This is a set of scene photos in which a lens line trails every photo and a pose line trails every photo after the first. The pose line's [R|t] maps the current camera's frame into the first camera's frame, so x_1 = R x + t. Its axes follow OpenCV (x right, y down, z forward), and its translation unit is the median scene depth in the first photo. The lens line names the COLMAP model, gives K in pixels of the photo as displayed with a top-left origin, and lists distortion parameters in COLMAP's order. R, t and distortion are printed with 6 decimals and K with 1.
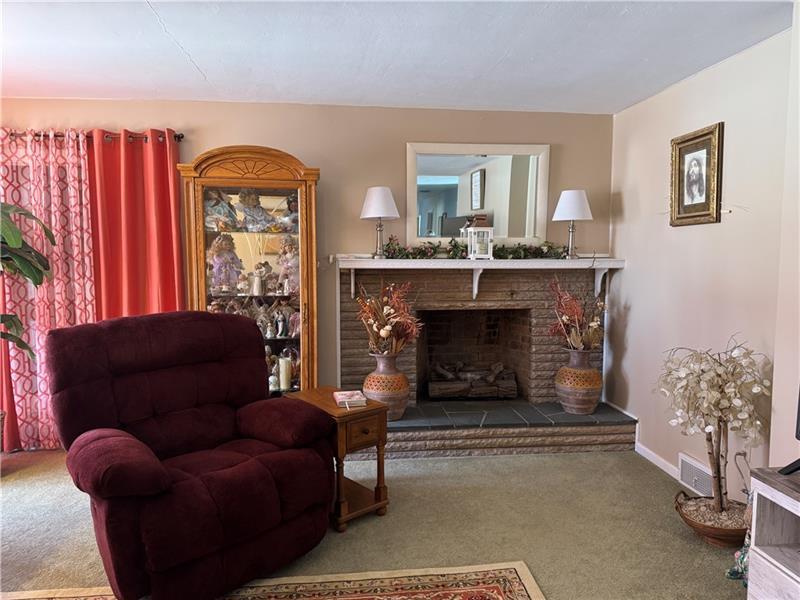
lens RADIAL K [[568.3, 0, 402.7], [0, 568.3, 304.5], [0, 0, 1]] dist [0.099661, -0.125804]
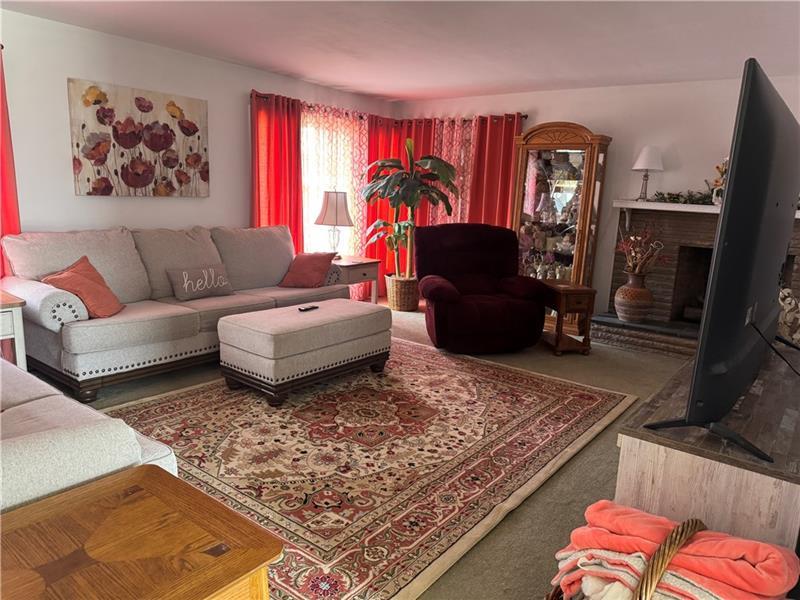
lens RADIAL K [[568.3, 0, 402.7], [0, 568.3, 304.5], [0, 0, 1]] dist [0.099661, -0.125804]
pose [[0.730882, 0.163004, -0.662753, 0.485206], [-0.112872, 0.986558, 0.118168, 0.062319], [0.673106, -0.011560, 0.739456, -0.374826]]
